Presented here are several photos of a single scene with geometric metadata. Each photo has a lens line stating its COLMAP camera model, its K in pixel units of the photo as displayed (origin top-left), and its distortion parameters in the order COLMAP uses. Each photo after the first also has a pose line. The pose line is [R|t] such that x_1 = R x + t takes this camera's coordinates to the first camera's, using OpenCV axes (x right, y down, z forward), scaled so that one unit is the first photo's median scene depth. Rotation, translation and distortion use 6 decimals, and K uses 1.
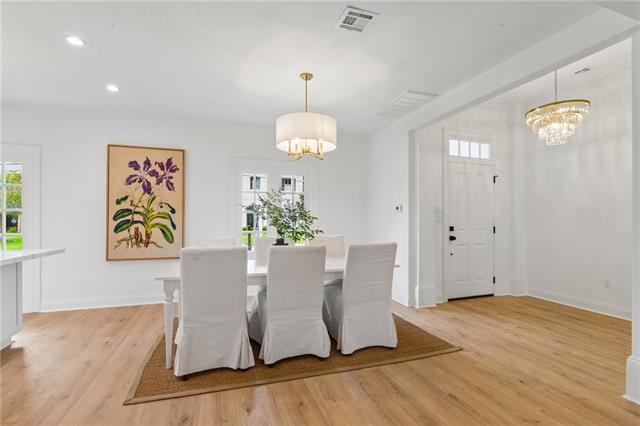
lens RADIAL K [[302.2, 0, 319.4], [0, 302.2, 220.2], [0, 0, 1]] dist [-0.003187, -0.000128]
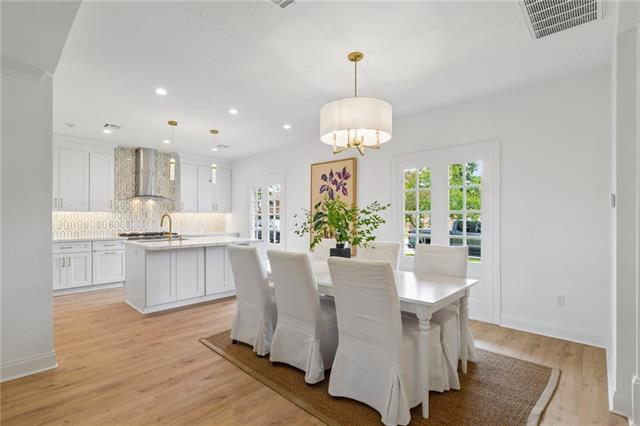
lens RADIAL K [[303.8, 0, 316.8], [0, 303.8, 219.1], [0, 0, 1]] dist [-0.009661, -0.000038]
pose [[0.470498, 0.003992, -0.882392, 0.494104], [0.000520, 0.999988, 0.004802, -0.014457], [0.882401, -0.002718, 0.470490, 0.376026]]
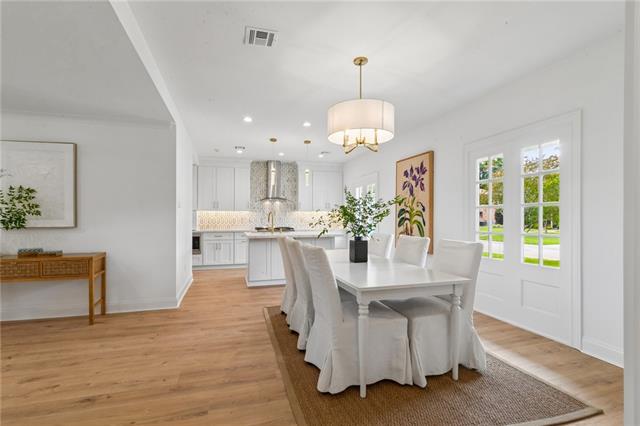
lens RADIAL K [[302.2, 0, 319.4], [0, 302.2, 220.2], [0, 0, 1]] dist [-0.003187, -0.000128]
pose [[-0.034737, 0.009481, -0.999352, 0.656808], [0.001812, 0.999954, 0.009424, -0.001395], [0.999395, -0.001483, -0.034752, 0.684584]]
